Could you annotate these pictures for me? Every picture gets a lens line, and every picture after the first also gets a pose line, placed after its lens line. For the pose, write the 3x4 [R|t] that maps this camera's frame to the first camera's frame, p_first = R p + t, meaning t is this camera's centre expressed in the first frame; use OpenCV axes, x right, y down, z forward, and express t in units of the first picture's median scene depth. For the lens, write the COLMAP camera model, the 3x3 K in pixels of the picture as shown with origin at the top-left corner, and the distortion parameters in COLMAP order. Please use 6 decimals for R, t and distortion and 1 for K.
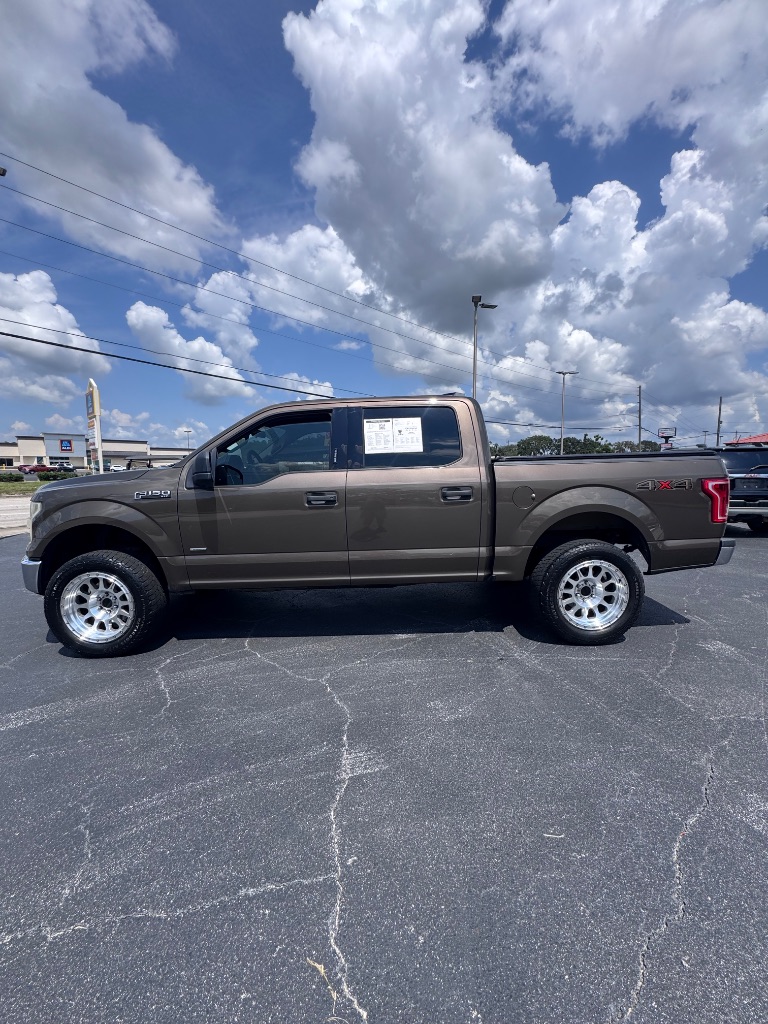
lens RADIAL K [[410.4, 0, 384.0], [0, 410.4, 512.0], [0, 0, 1]] dist [0.000846, 0.000069]
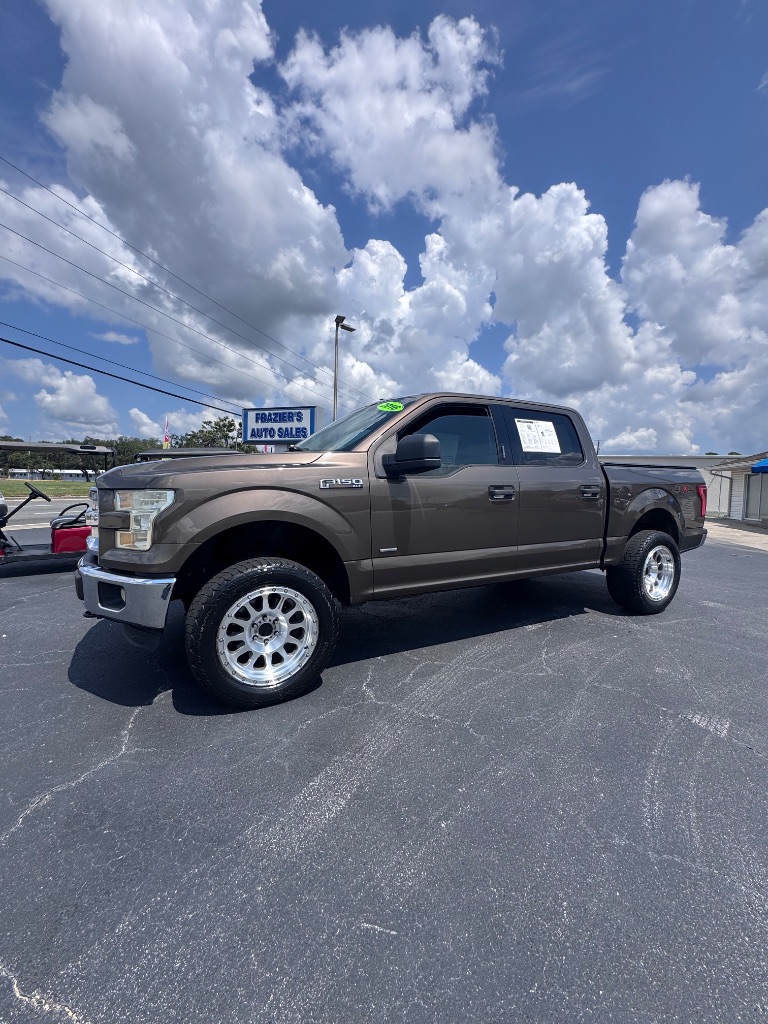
lens RADIAL K [[410.9, 0, 384.0], [0, 410.9, 512.0], [0, 0, 1]] dist [-0.000683, 0.000018]
pose [[0.887645, 0.002267, 0.460523, -0.835613], [0.015899, 0.999241, -0.035564, 0.042476], [-0.460254, 0.038891, 0.886935, 0.248314]]
